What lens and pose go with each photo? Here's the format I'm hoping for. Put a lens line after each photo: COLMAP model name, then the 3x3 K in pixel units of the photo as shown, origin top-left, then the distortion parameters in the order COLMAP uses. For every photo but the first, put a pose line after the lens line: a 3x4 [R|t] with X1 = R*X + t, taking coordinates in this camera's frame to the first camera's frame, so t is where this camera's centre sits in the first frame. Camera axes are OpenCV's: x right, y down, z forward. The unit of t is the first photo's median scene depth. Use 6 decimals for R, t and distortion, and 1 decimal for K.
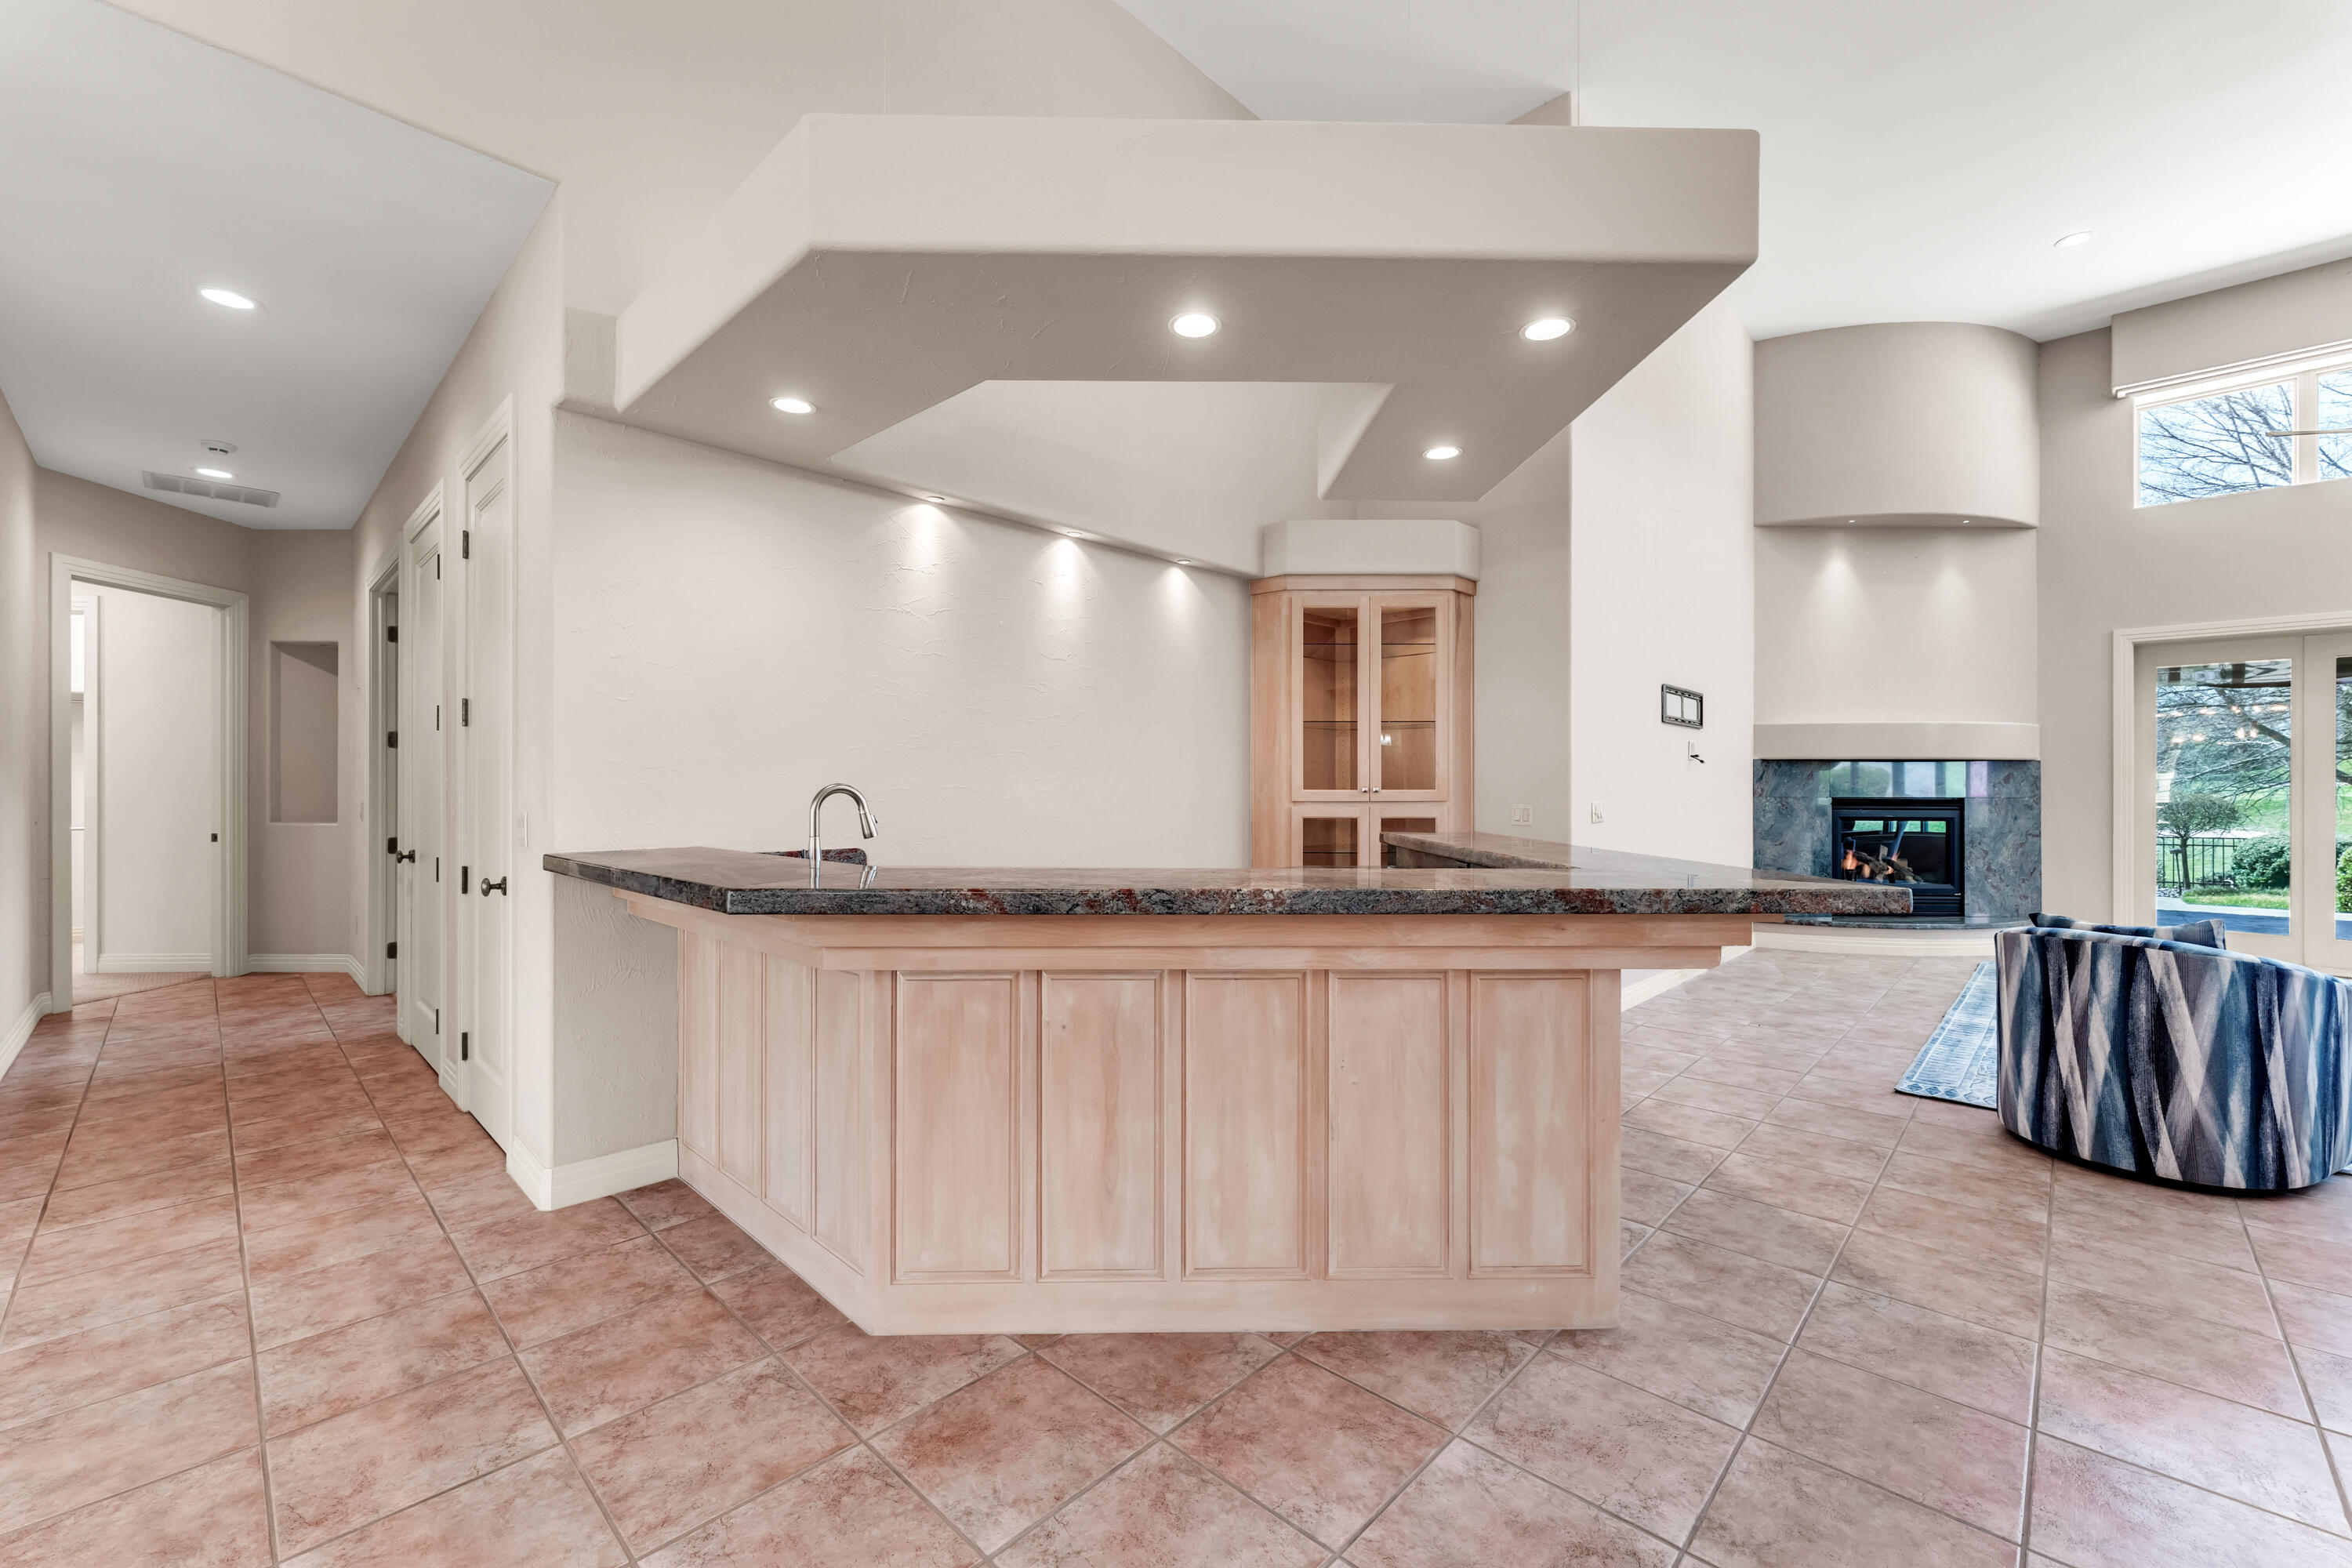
lens RADIAL K [[957.6, 0, 1166.7], [0, 957.6, 770.8], [0, 0, 1]] dist [-0.004079, 0.001409]
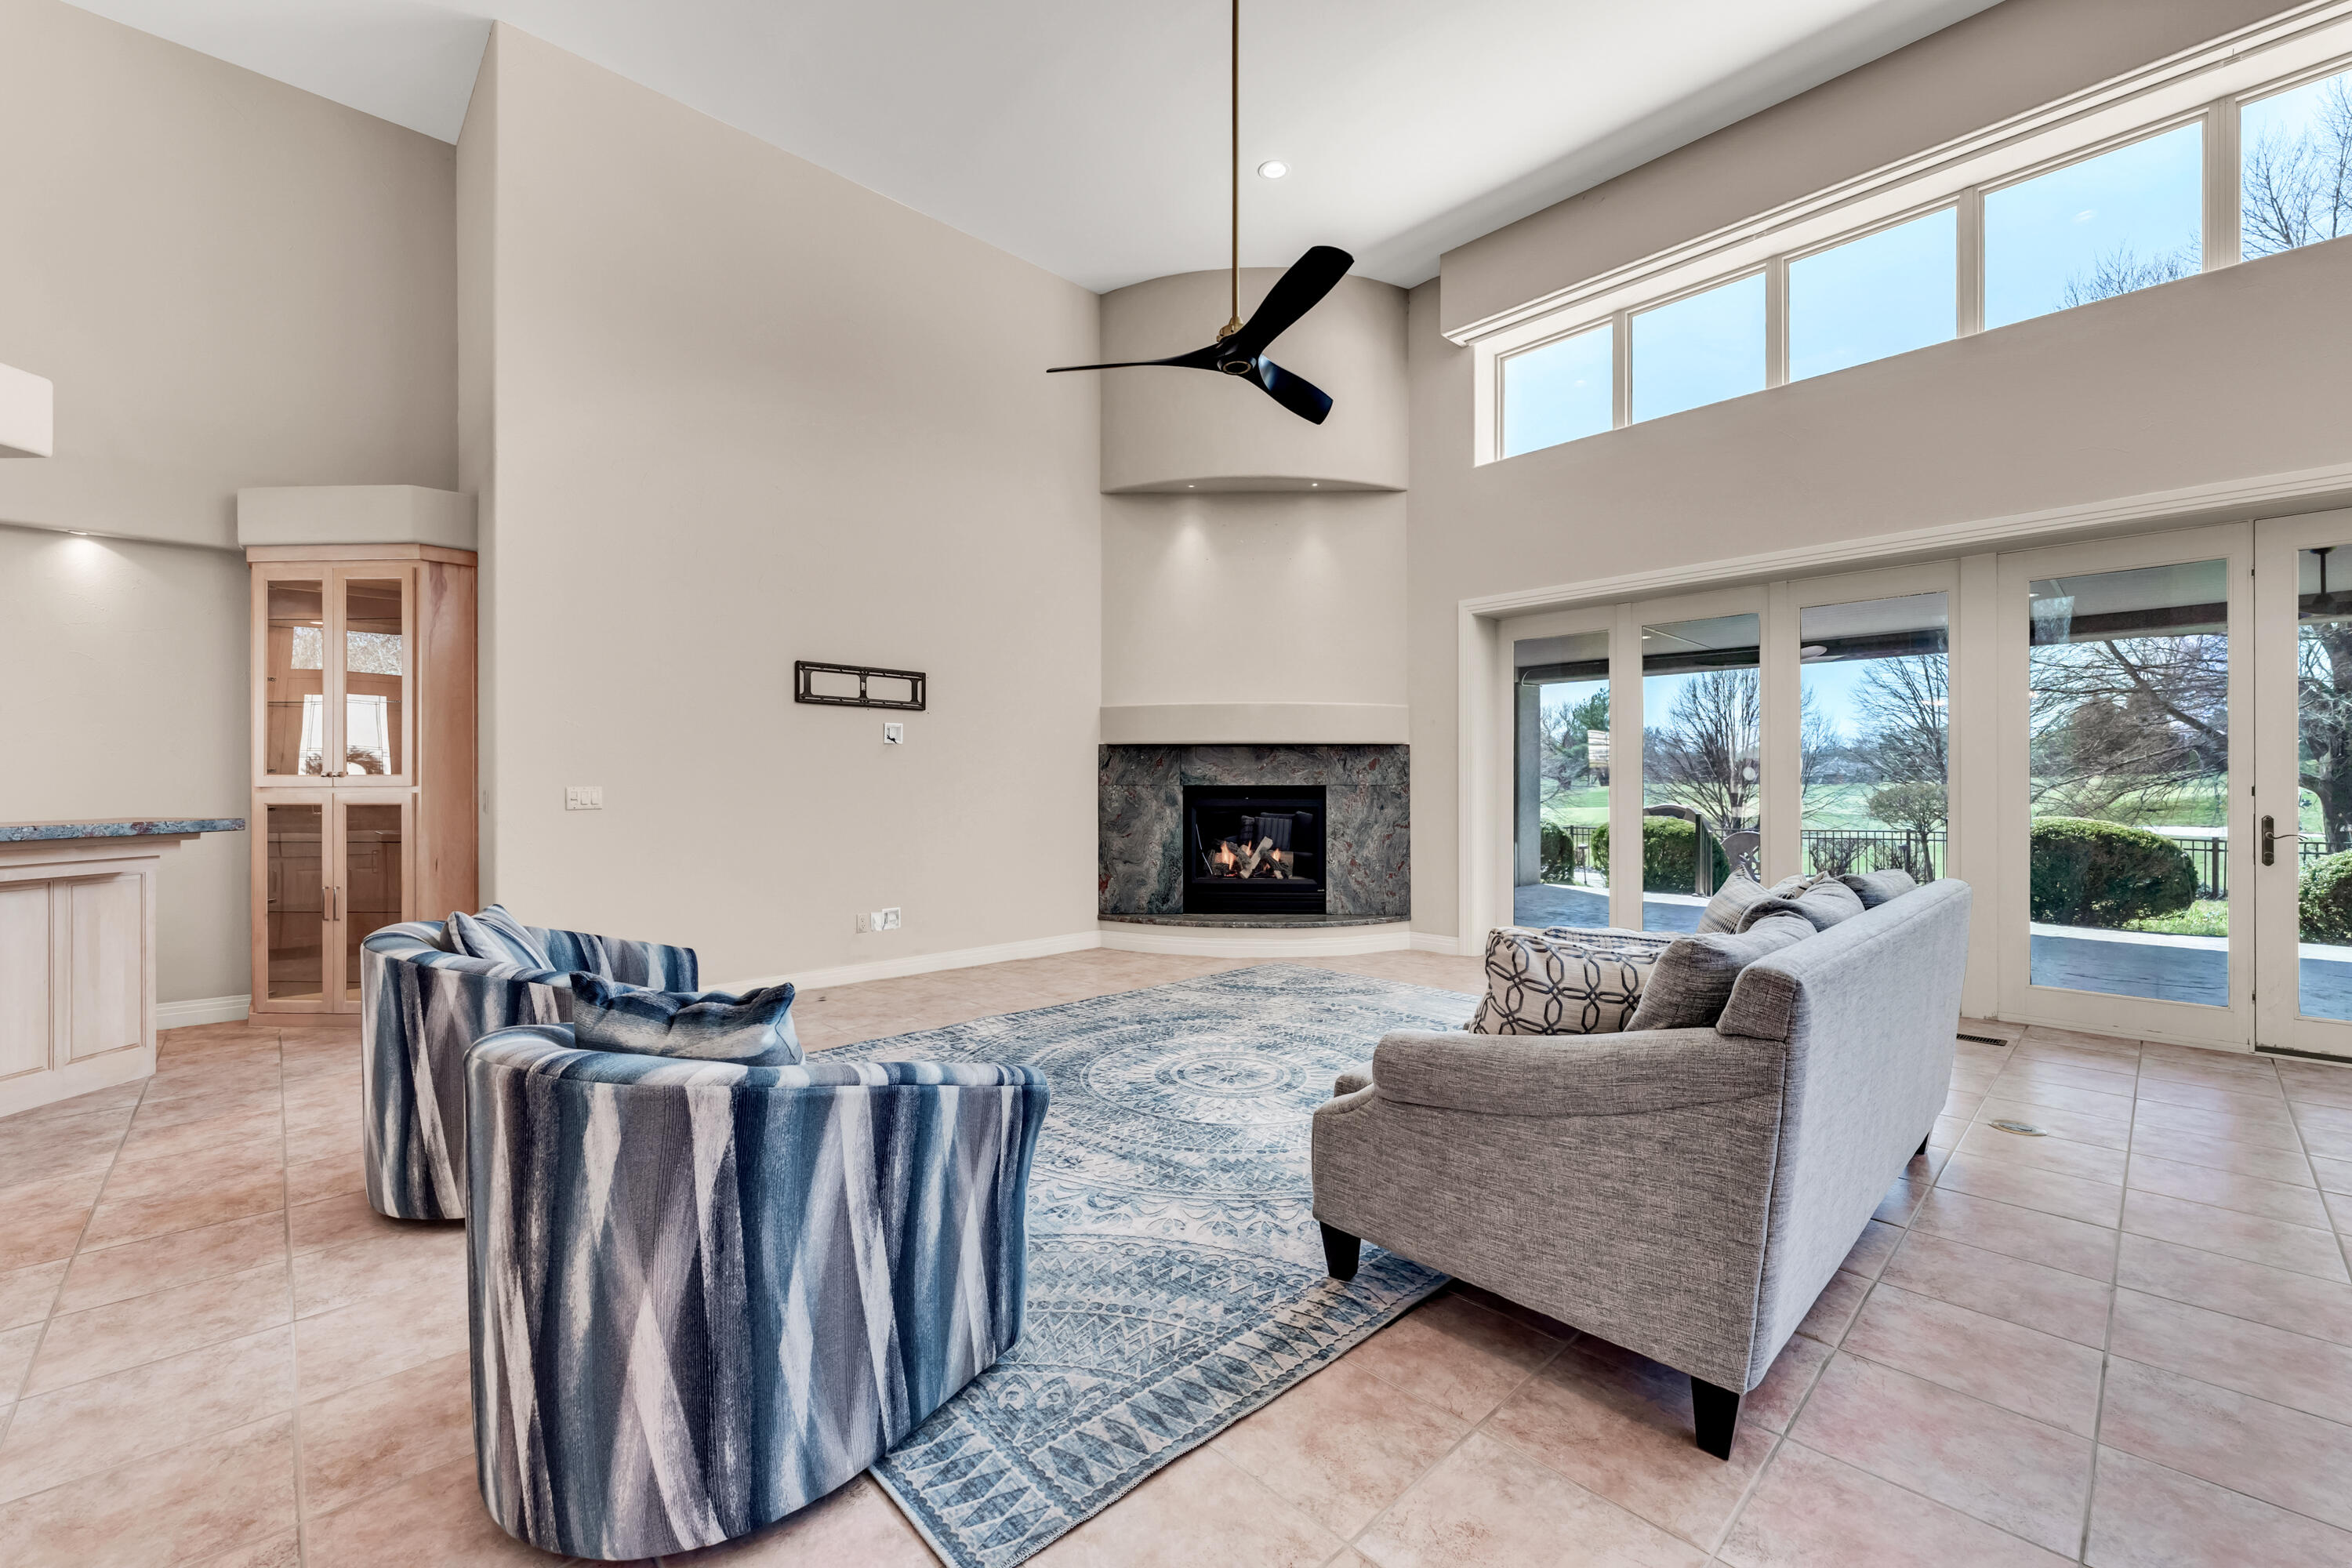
lens RADIAL K [[957.6, 0, 1172.4], [0, 957.6, 788.3], [0, 0, 1]] dist [-0.004079, 0.001409]
pose [[0.999017, -0.001483, -0.044294, 0.726767], [0.002473, 0.999748, 0.022292, 0.009958], [0.044250, -0.022379, 0.998770, 0.064451]]
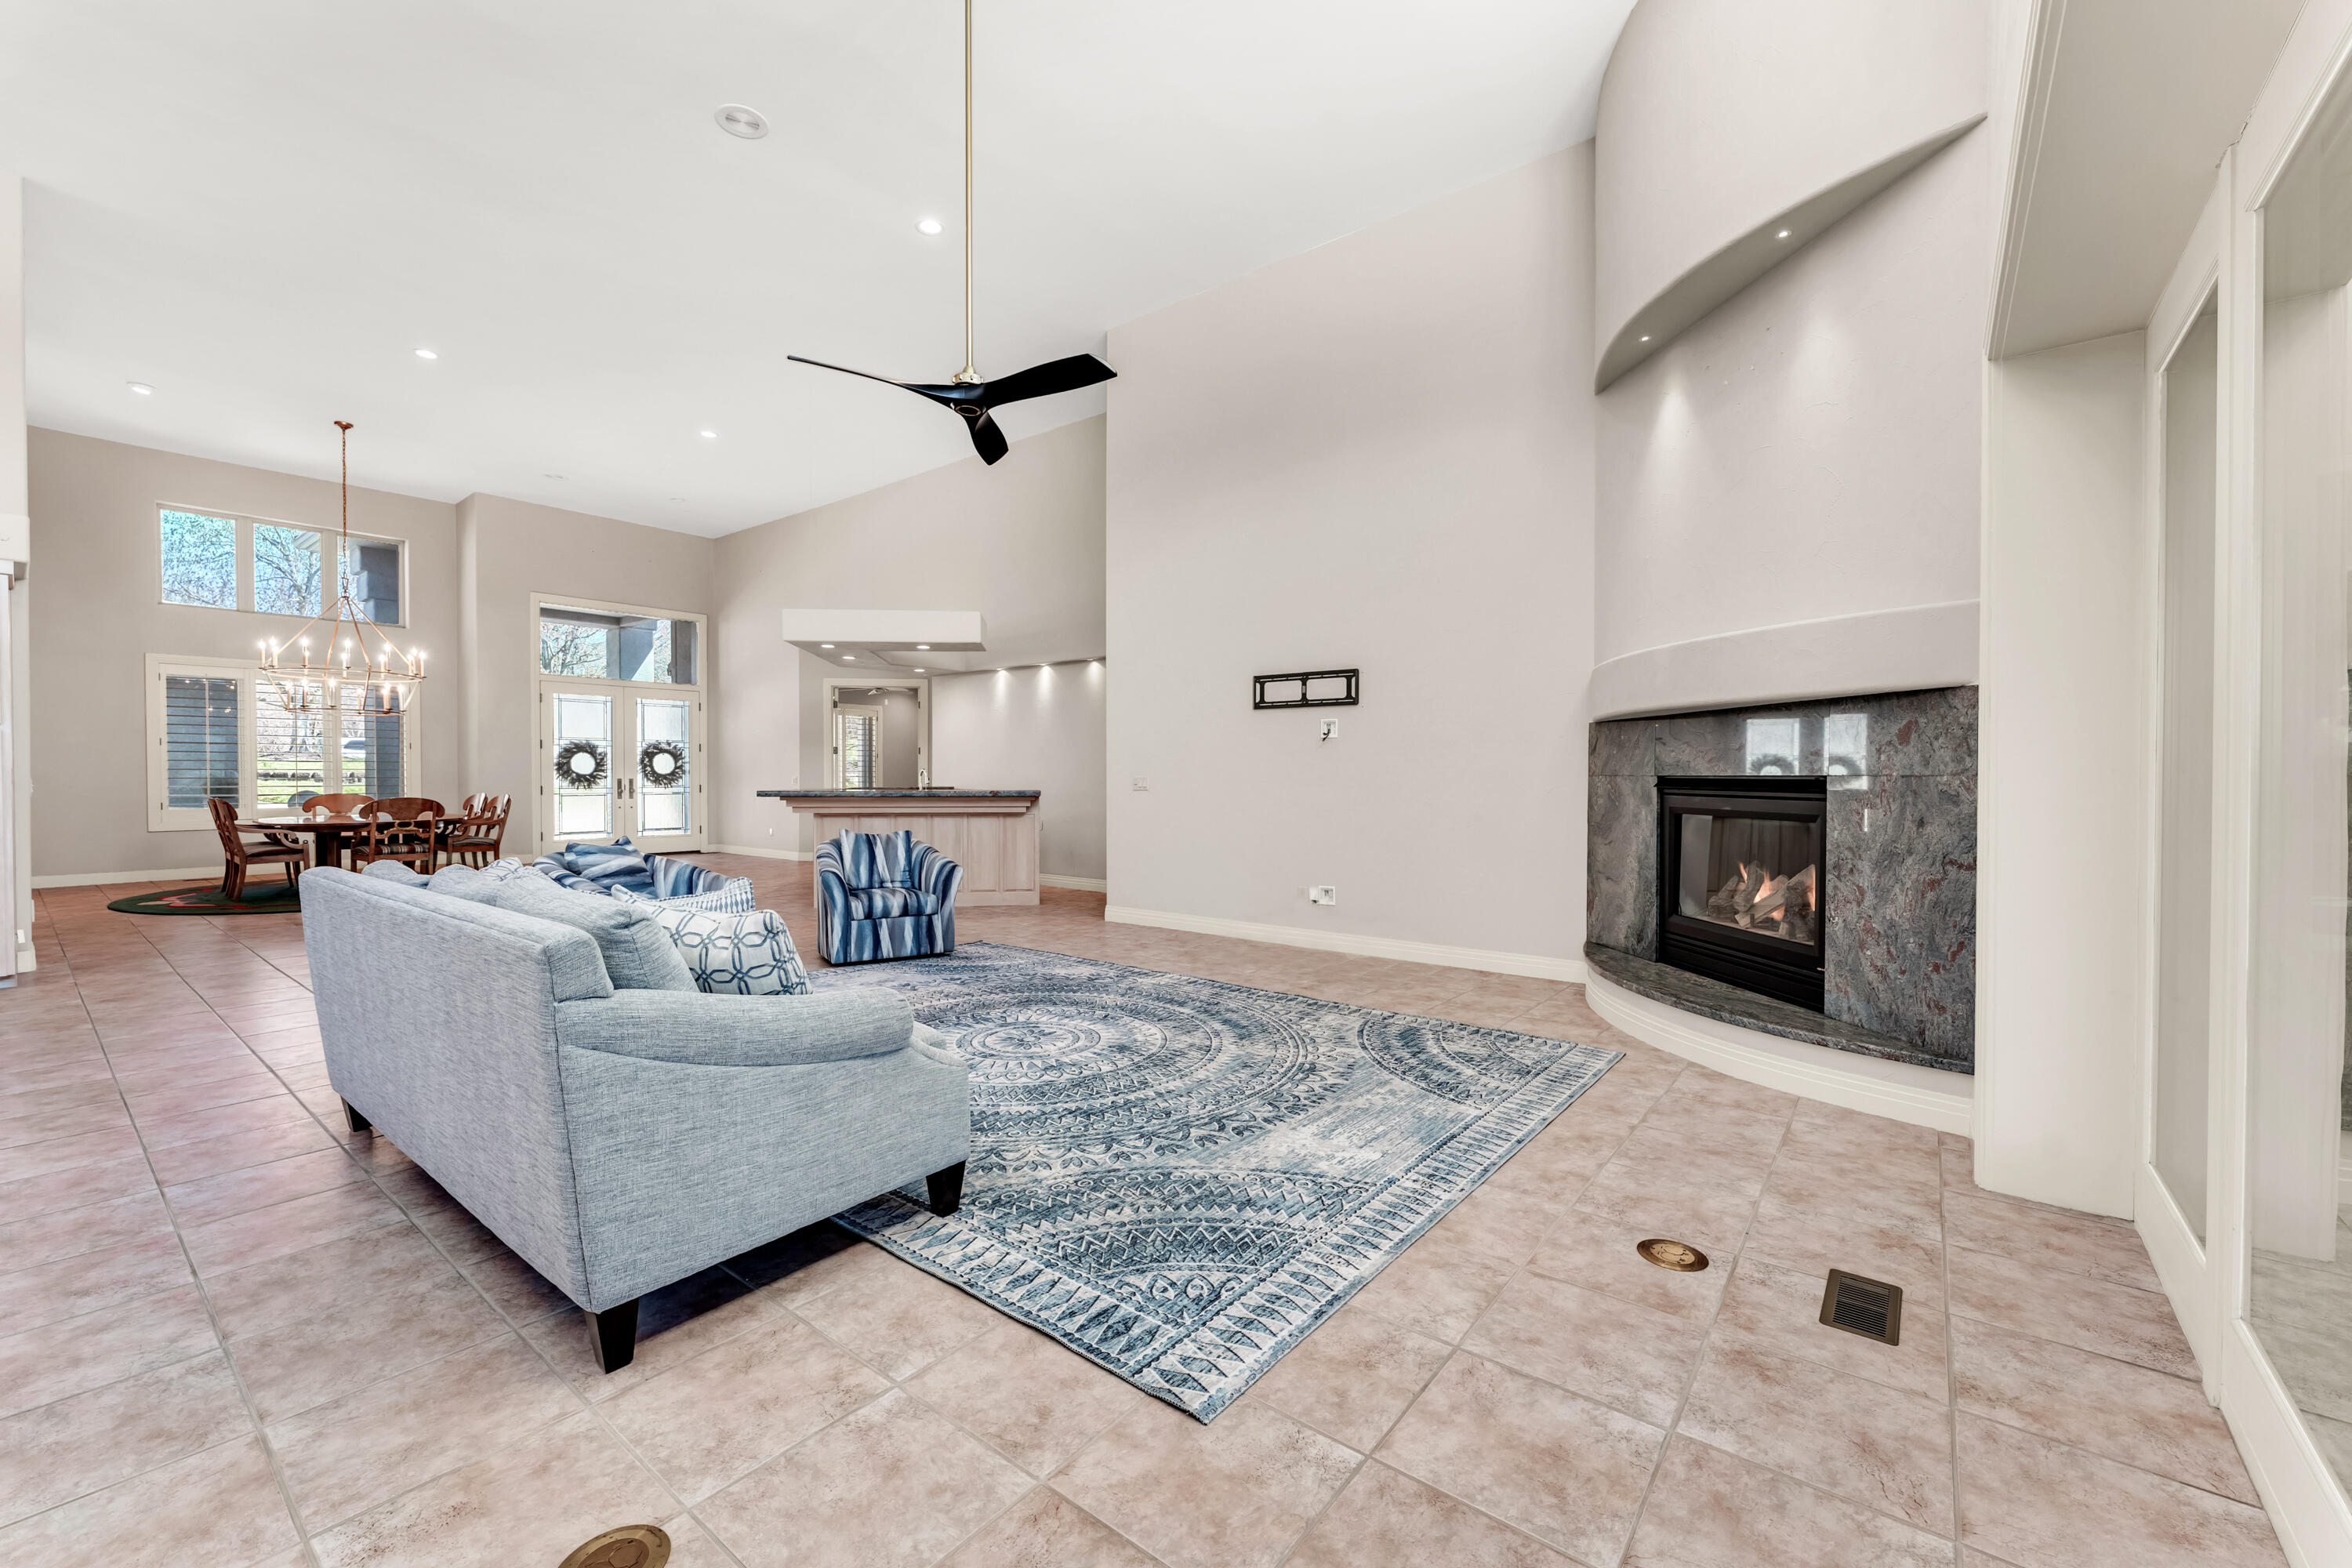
lens RADIAL K [[957.6, 0, 1190.3], [0, 957.6, 779.6], [0, 0, 1]] dist [-0.004079, 0.001409]
pose [[0.091705, 0.001332, -0.995785, 1.308408], [0.016099, 0.999866, 0.002820, 0.023559], [0.995656, -0.016289, 0.091671, 0.630690]]
